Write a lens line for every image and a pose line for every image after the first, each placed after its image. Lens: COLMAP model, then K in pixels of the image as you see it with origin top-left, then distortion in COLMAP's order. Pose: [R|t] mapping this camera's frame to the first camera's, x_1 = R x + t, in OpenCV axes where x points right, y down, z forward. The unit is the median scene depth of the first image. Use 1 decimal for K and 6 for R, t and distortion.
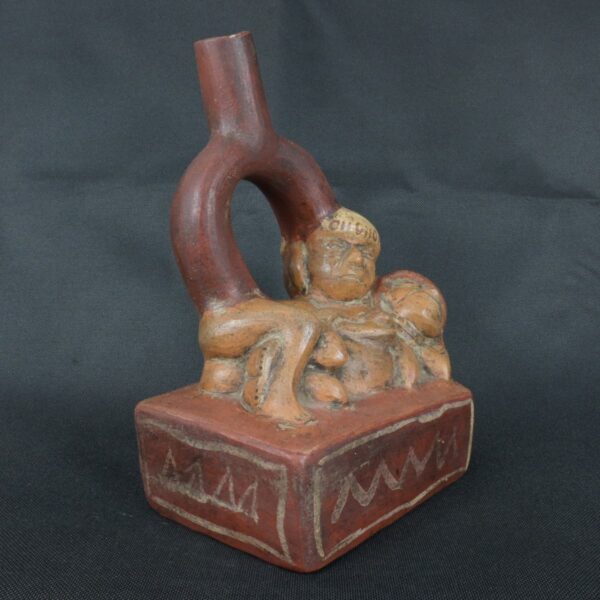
lens RADIAL K [[730.8, 0, 300.0], [0, 730.8, 300.0], [0, 0, 1]] dist [0.001343, -0.024141]
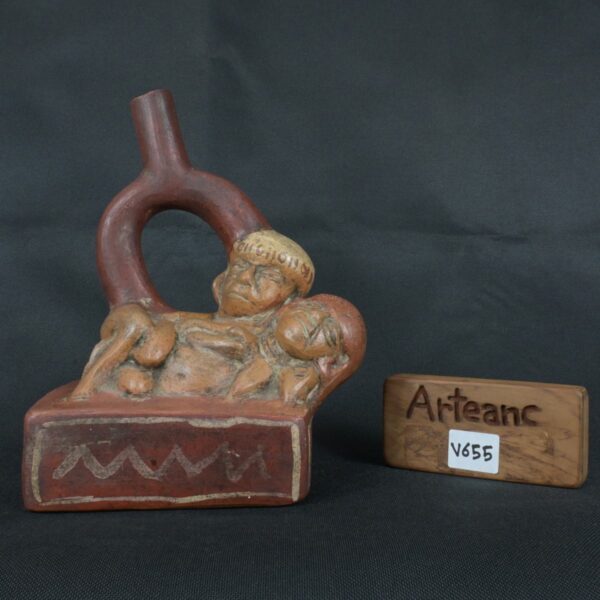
lens RADIAL K [[778.4, 0, 300.0], [0, 778.4, 300.0], [0, 0, 1]] dist [-0.006072, -0.021916]
pose [[0.675236, 0.026498, -0.737126, 1.104745], [-0.096635, 0.993919, -0.052793, 0.032189], [0.731245, 0.106880, 0.673690, 0.339575]]
